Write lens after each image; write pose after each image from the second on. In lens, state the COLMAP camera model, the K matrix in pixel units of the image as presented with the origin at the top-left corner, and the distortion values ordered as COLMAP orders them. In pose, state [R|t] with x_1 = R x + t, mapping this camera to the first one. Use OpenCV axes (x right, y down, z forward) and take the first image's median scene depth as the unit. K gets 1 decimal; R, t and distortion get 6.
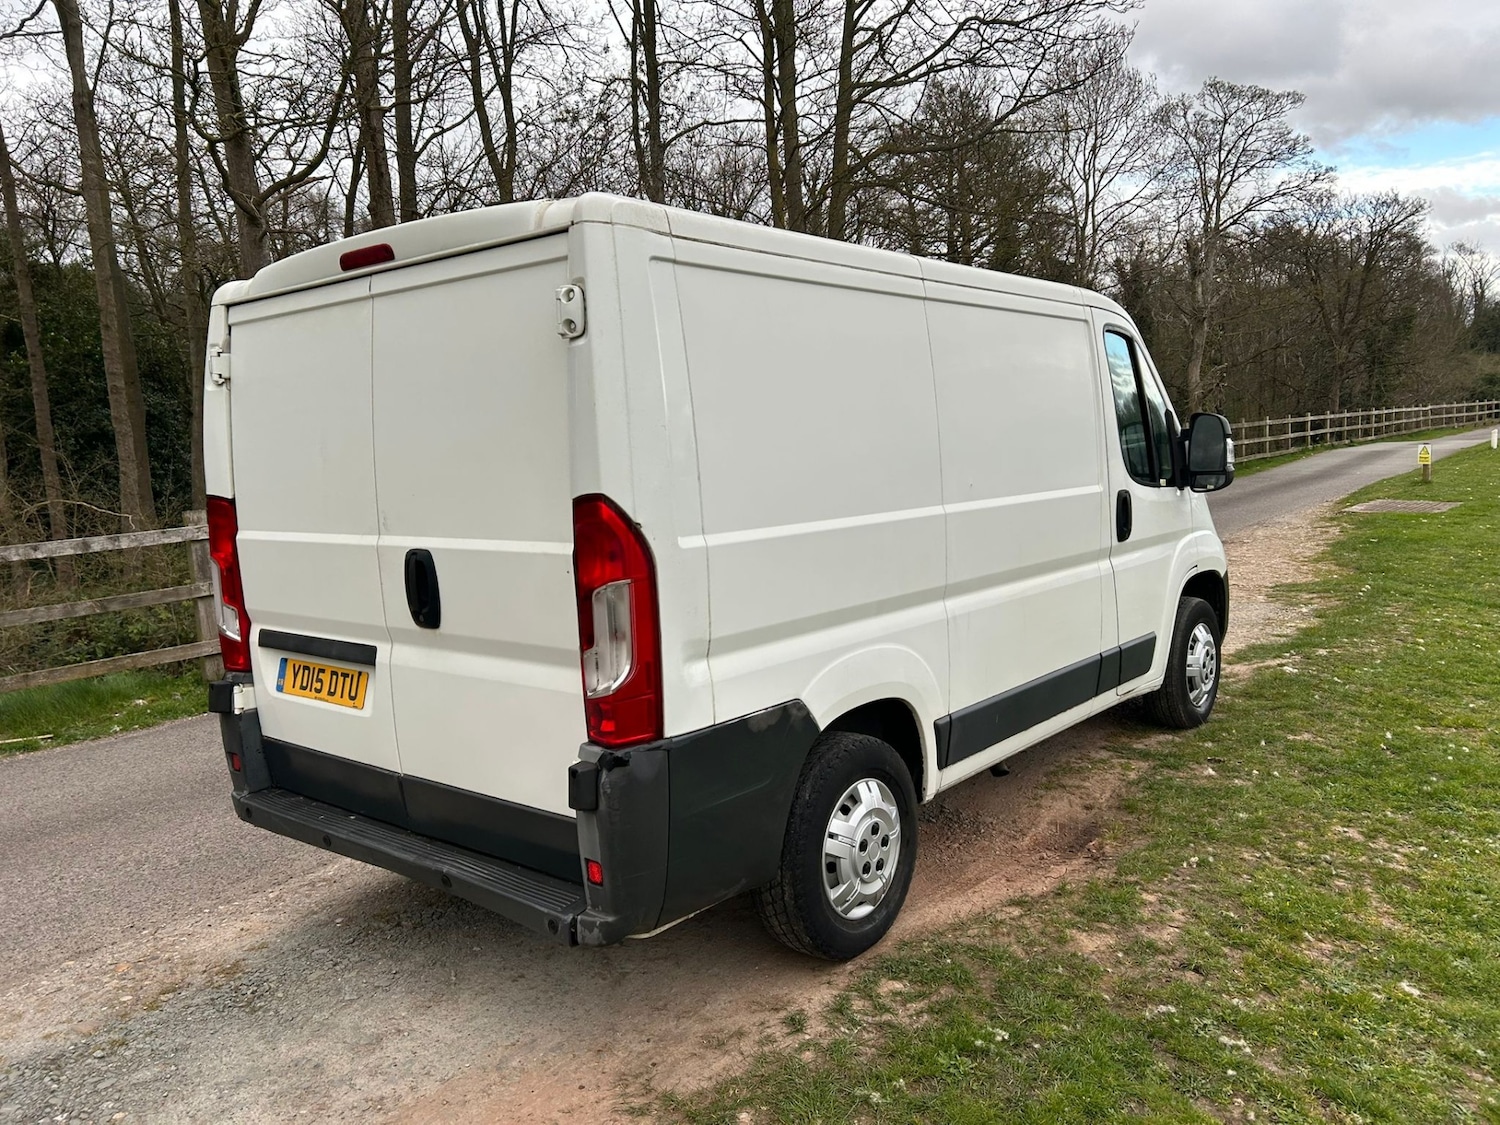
lens RADIAL K [[1131.7, 0, 745.4], [0, 1131.7, 566.3], [0, 0, 1]] dist [0.050661, -0.059459]
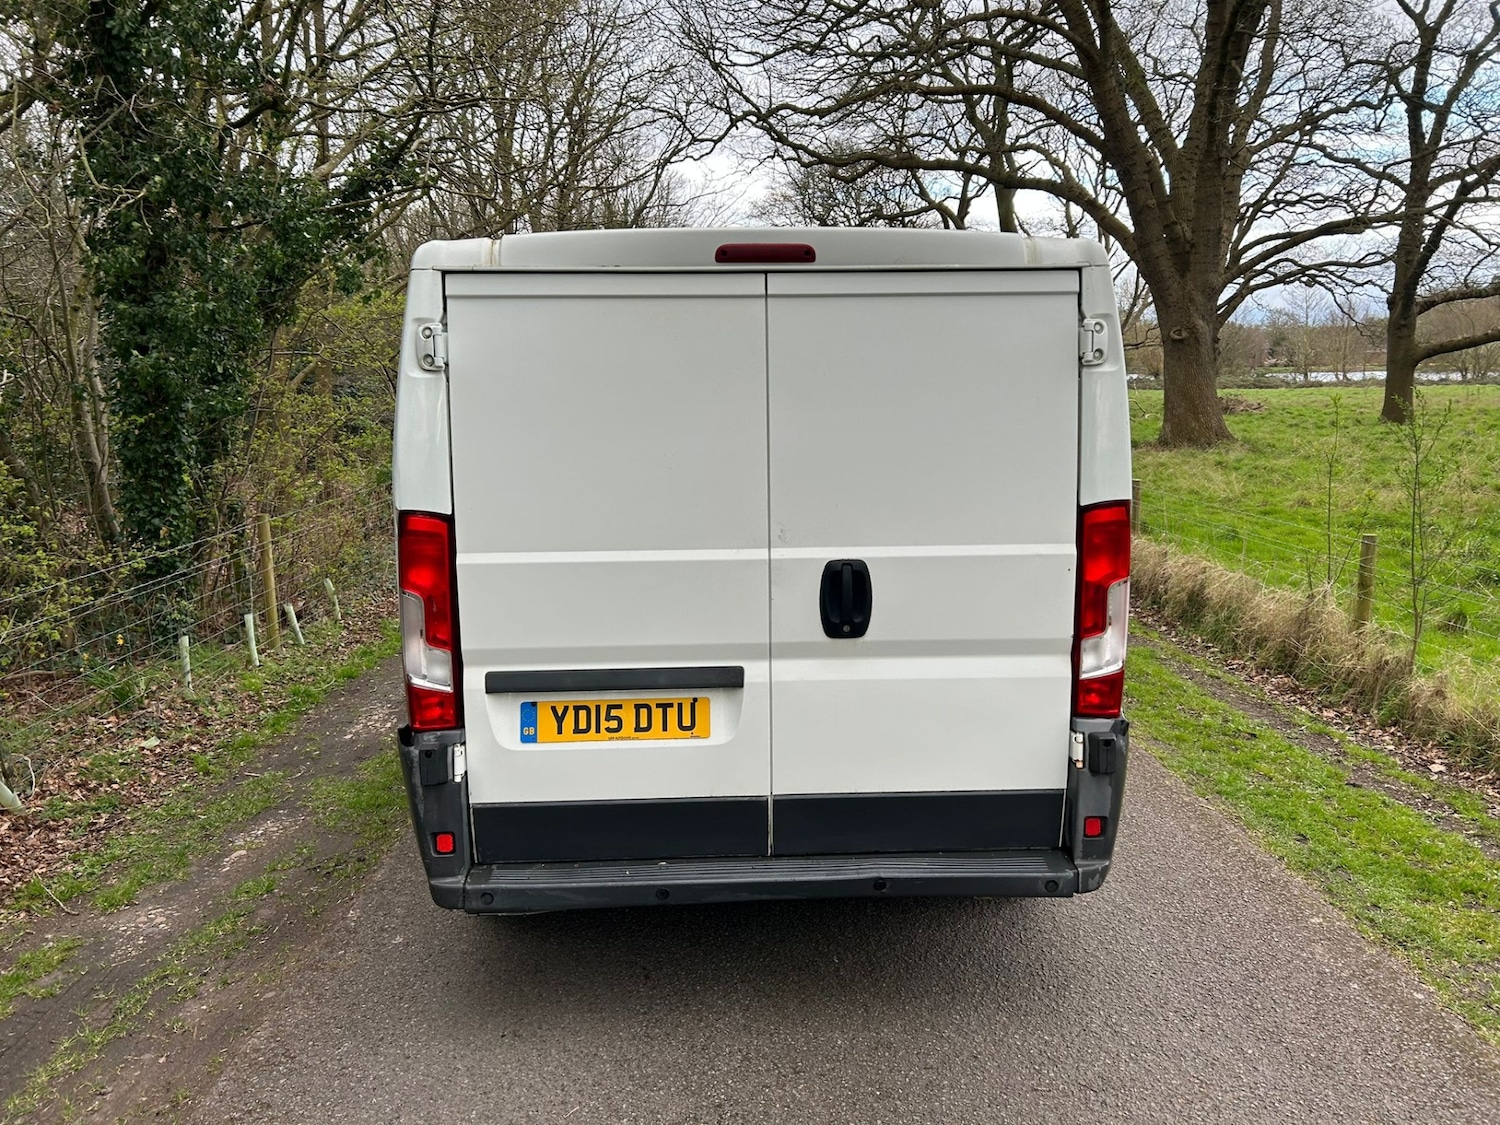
lens RADIAL K [[1131.7, 0, 760.2], [0, 1131.7, 564.3], [0, 0, 1]] dist [0.050661, -0.059459]
pose [[0.740297, -0.060272, 0.669573, -0.955021], [0.052969, 0.998106, 0.031282, -0.043462], [-0.670190, 0.012309, 0.742087, 0.302310]]
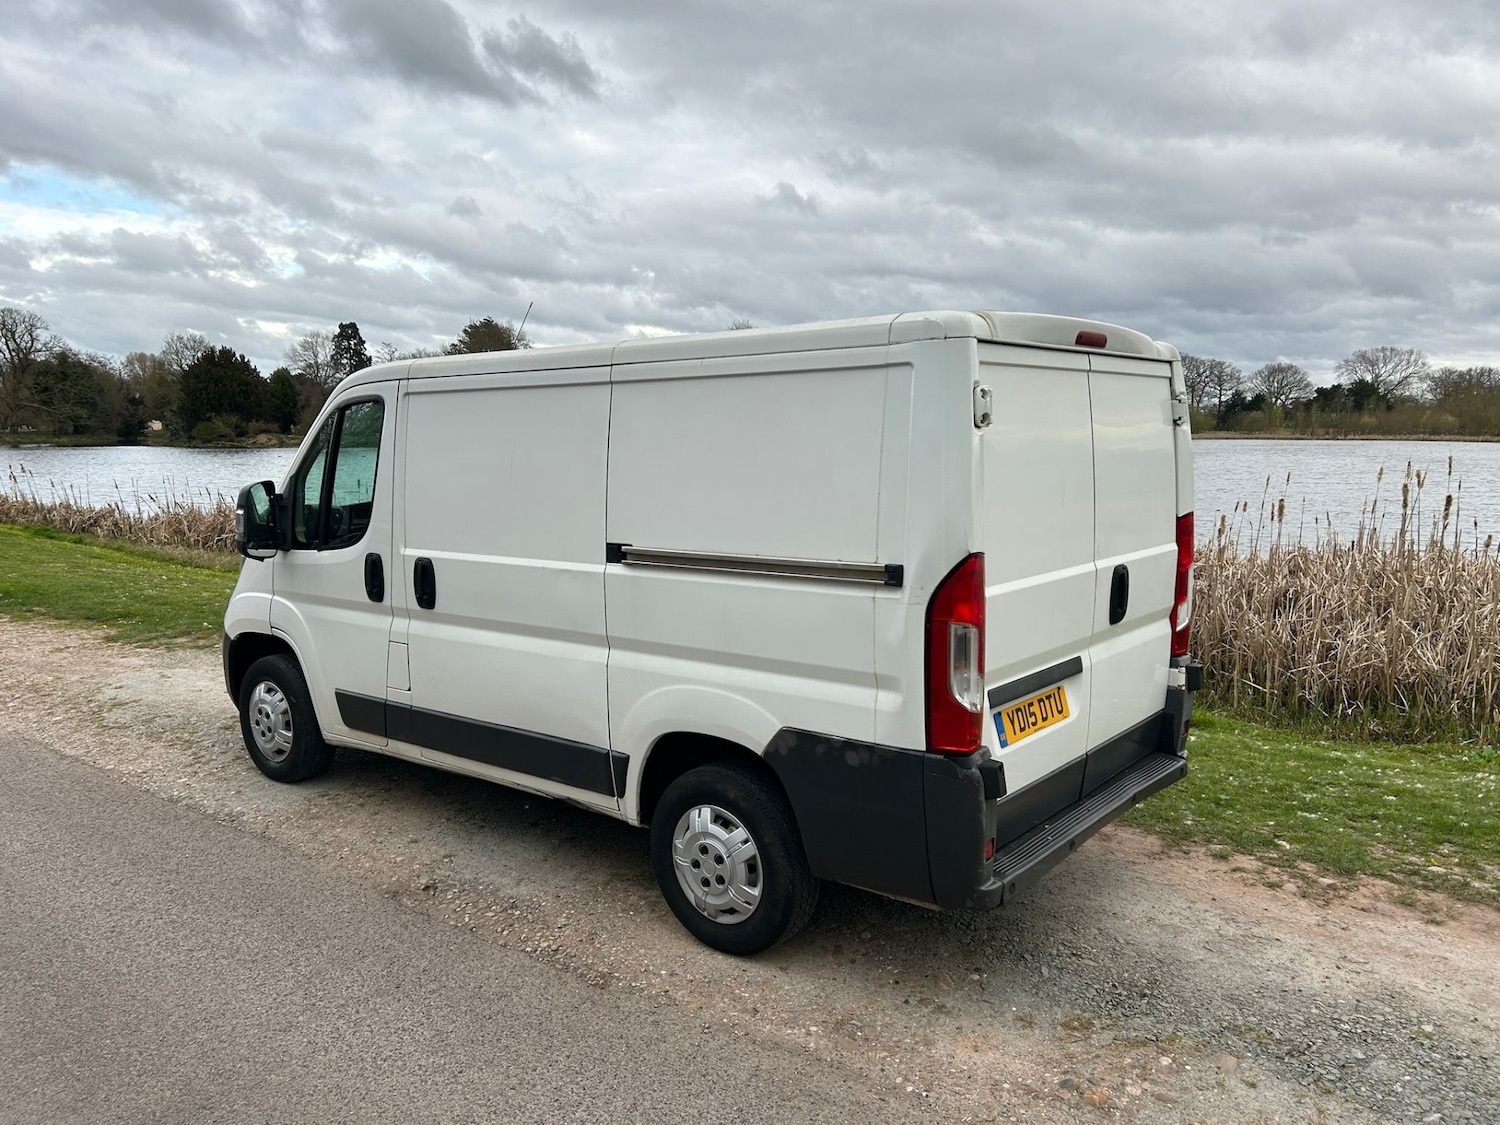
lens RADIAL K [[1131.7, 0, 732.3], [0, 1131.7, 571.4], [0, 0, 1]] dist [0.050661, -0.059459]
pose [[-0.009428, -0.079259, 0.996809, -1.552333], [0.121690, 0.989354, 0.079817, -0.163181], [-0.992523, 0.122054, 0.000318, 1.386186]]
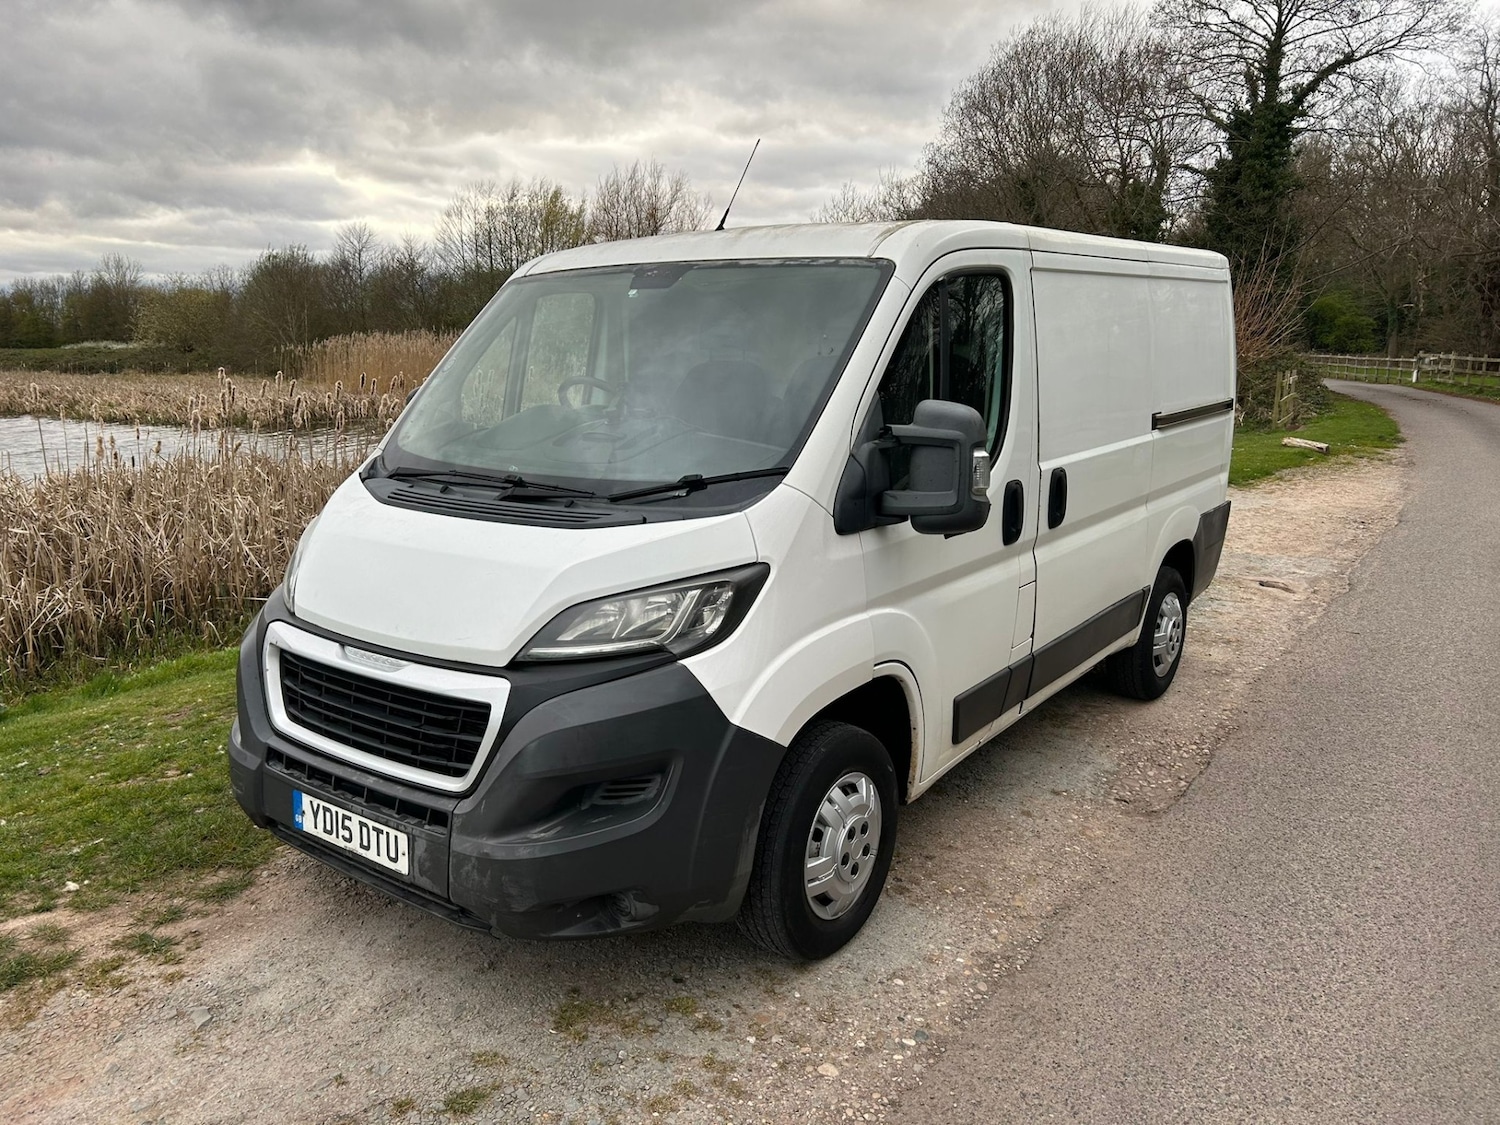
lens RADIAL K [[1131.7, 0, 759.5], [0, 1131.7, 568.8], [0, 0, 1]] dist [0.050661, -0.059459]
pose [[-0.996536, 0.065562, -0.051168, 0.339530], [0.046124, 0.947656, 0.315945, -0.420795], [0.069204, 0.312490, -0.947397, 2.999179]]
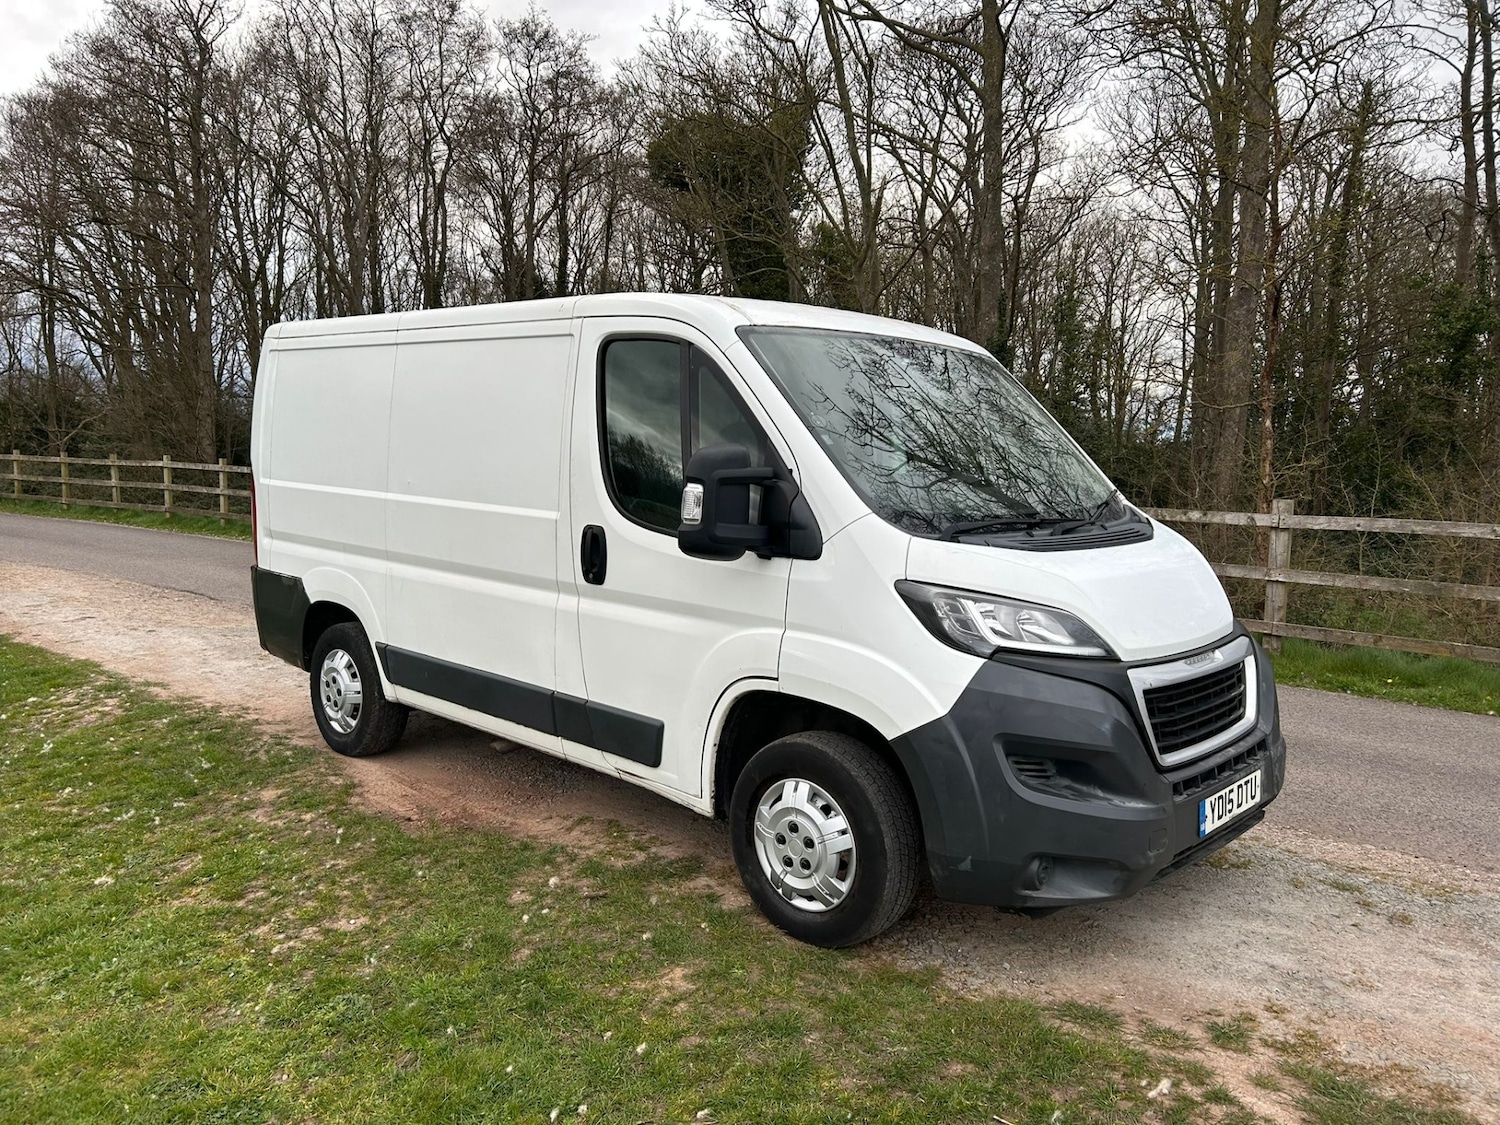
lens RADIAL K [[1131.7, 0, 738.1], [0, 1131.7, 559.9], [0, 0, 1]] dist [0.050661, -0.059459]
pose [[-0.056205, 0.159049, -0.985669, 1.739794], [-0.127617, 0.977988, 0.165087, -0.292854], [0.990230, 0.135067, -0.034671, 1.680752]]
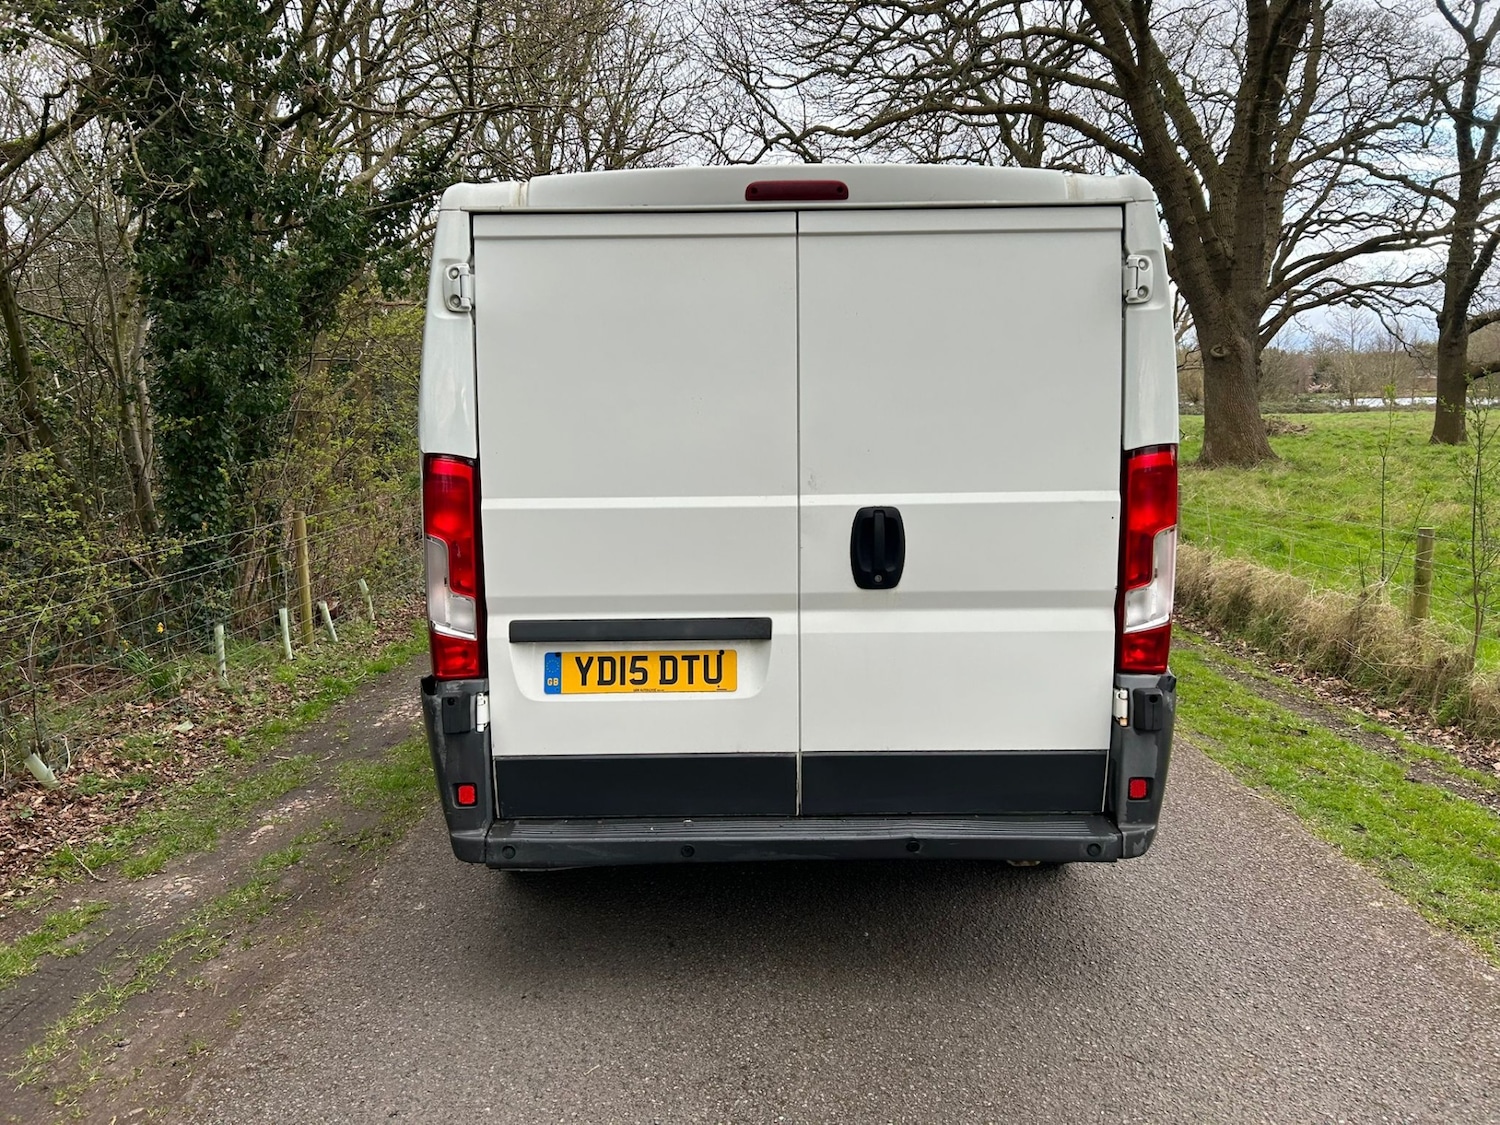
lens RADIAL K [[1131.7, 0, 739.7], [0, 1131.7, 566.2], [0, 0, 1]] dist [0.050661, -0.059459]
pose [[0.770762, -0.040277, 0.635848, -0.939705], [0.048233, 0.998825, 0.004802, 0.024051], [-0.635294, 0.026967, 0.771799, 0.321060]]
